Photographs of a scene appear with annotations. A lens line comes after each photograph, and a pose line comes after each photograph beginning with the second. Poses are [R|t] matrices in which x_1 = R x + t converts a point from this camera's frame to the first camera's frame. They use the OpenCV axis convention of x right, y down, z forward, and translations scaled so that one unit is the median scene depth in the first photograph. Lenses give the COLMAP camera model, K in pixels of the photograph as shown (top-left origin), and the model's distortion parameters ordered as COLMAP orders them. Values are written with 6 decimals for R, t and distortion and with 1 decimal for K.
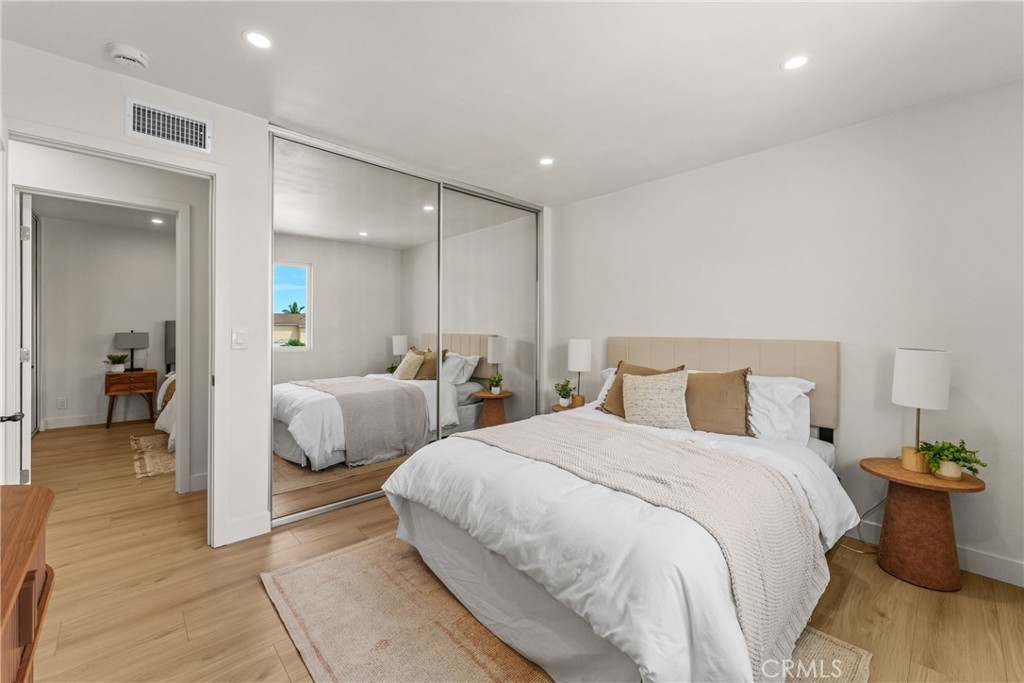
lens RADIAL K [[418.6, 0, 510.2], [0, 418.6, 334.3], [0, 0, 1]] dist [-0.000016, -0.000053]
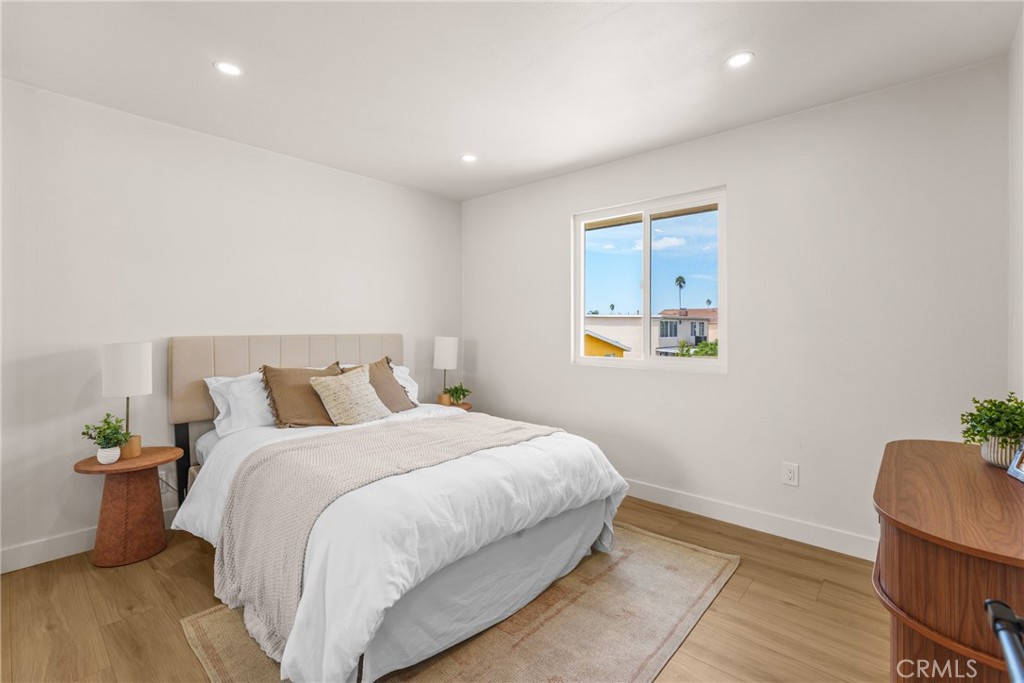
lens RADIAL K [[450.4, 0, 511.0], [0, 450.4, 324.5], [0, 0, 1]] dist [0.000018, -0.000014]
pose [[-0.091056, -0.008461, 0.995810, -0.870472], [0.010977, 0.999895, 0.009499, -0.026413], [-0.995785, 0.011796, -0.090954, 0.815704]]
